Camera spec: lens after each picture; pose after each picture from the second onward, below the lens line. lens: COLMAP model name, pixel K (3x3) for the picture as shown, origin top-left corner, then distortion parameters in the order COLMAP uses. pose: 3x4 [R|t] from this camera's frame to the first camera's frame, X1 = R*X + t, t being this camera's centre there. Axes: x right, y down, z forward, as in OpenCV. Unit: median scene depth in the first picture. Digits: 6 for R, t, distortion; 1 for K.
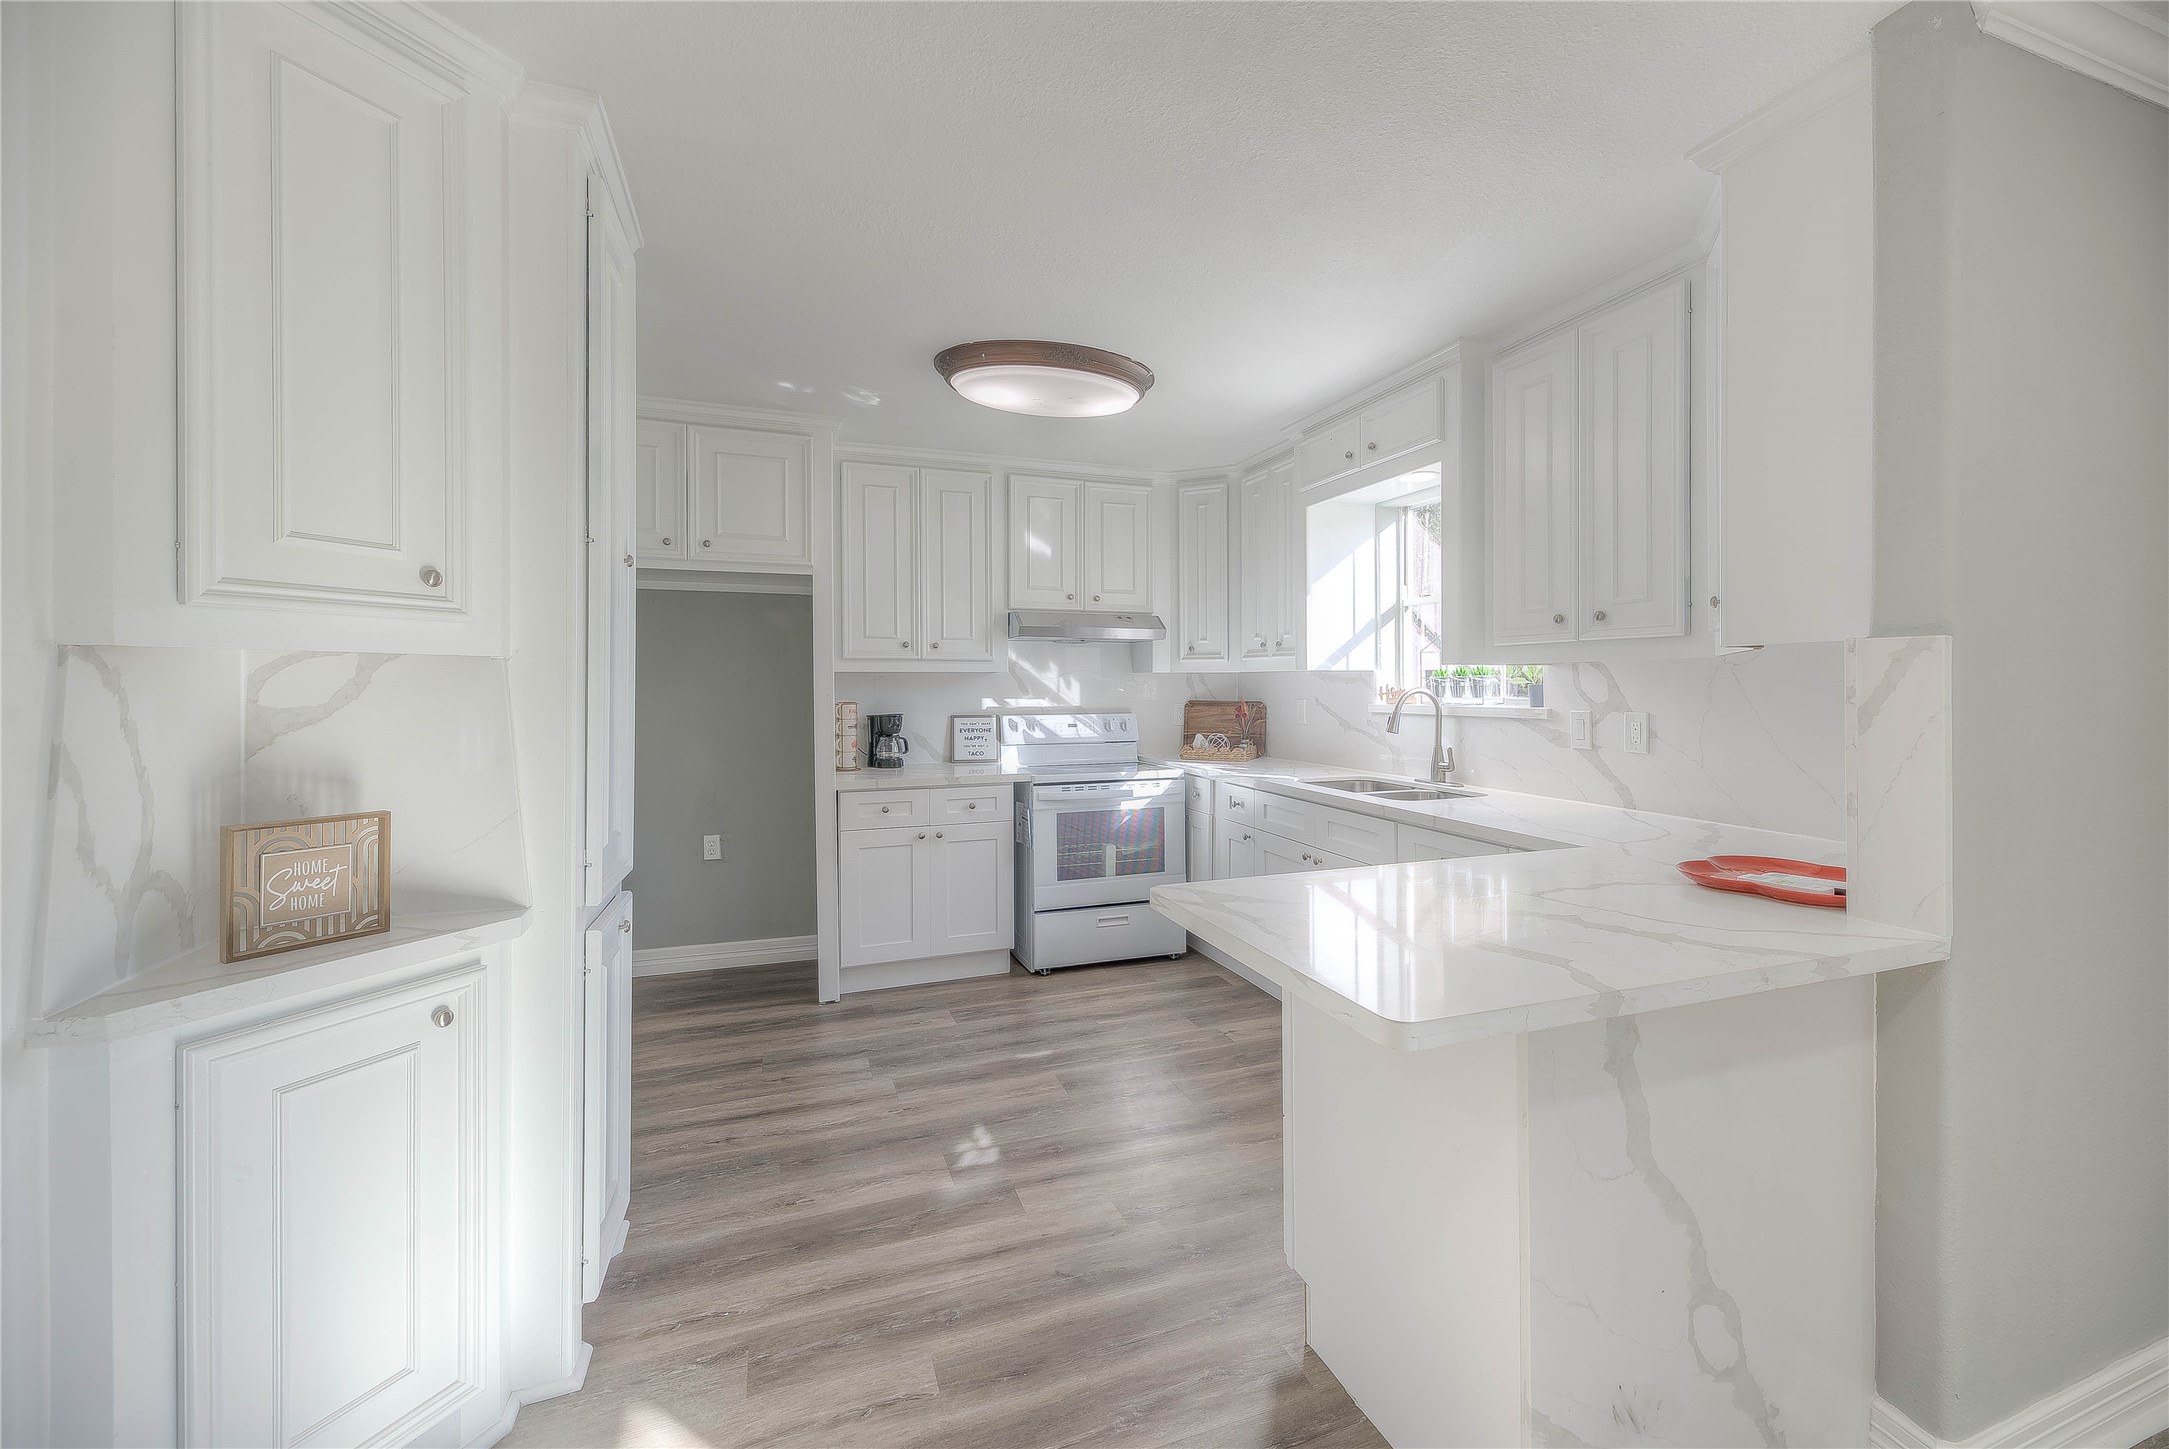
lens RADIAL K [[886.5, 0, 1105.5], [0, 886.5, 694.0], [0, 0, 1]] dist [0.010108, -0.000060]
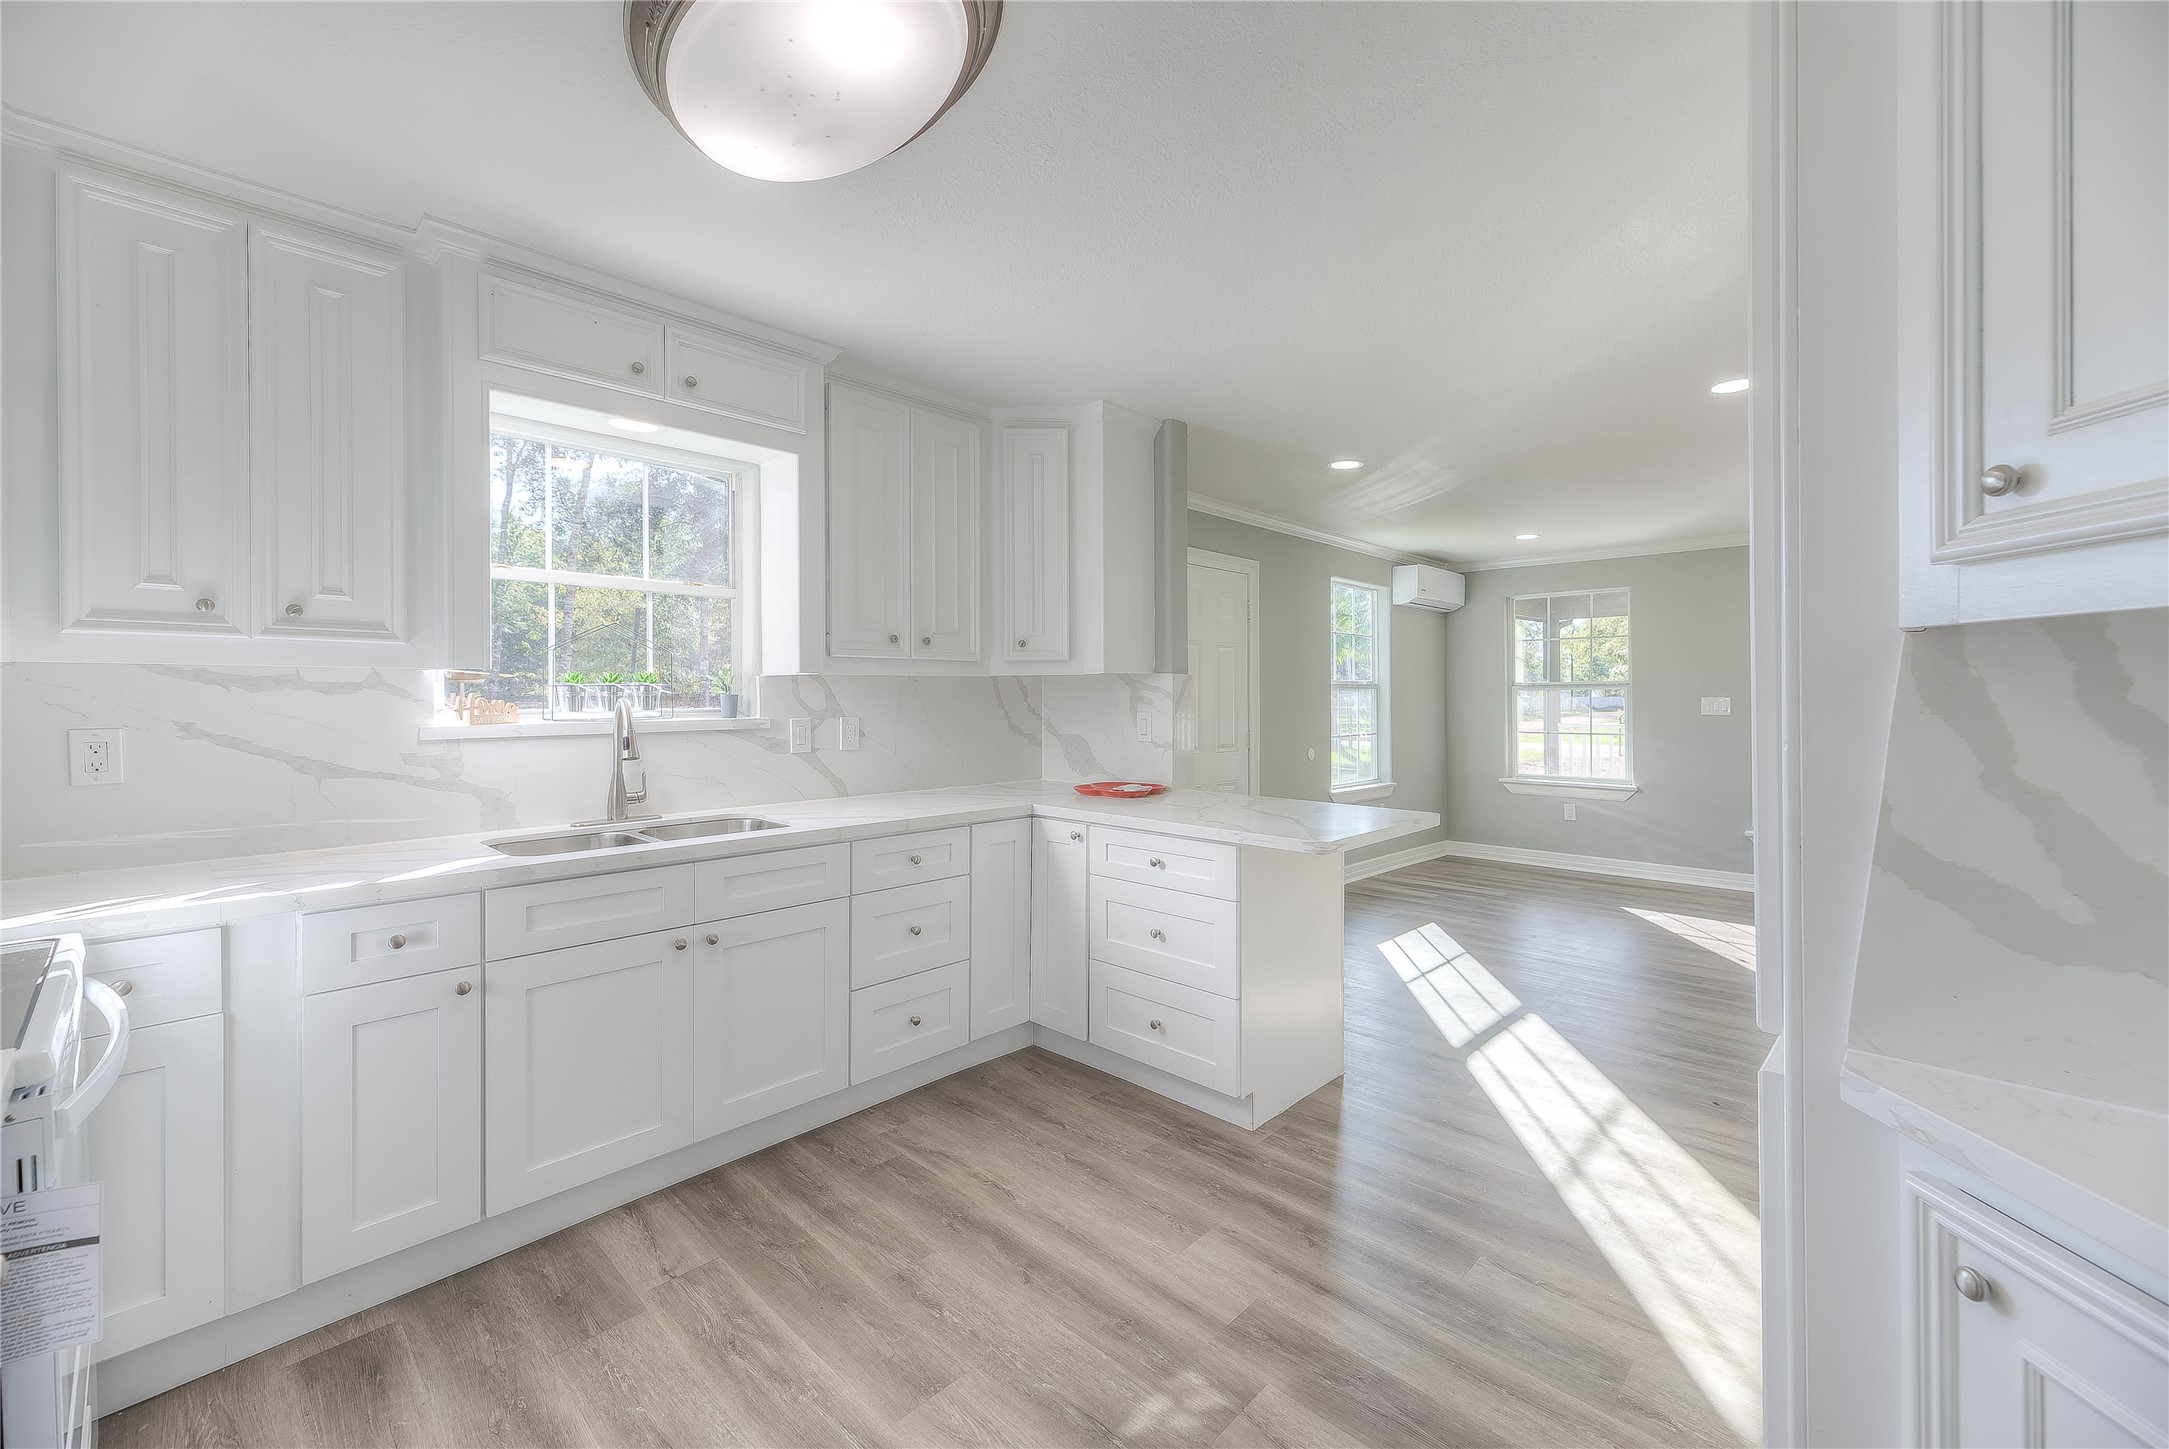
lens RADIAL K [[886.5, 0, 1105.5], [0, 886.5, 694.0], [0, 0, 1]] dist [0.010108, -0.000060]
pose [[-0.450323, 0.006140, 0.892844, -0.715767], [0.013481, 0.999909, -0.000078, -0.006896], [-0.892764, 0.012001, -0.450365, 1.354120]]
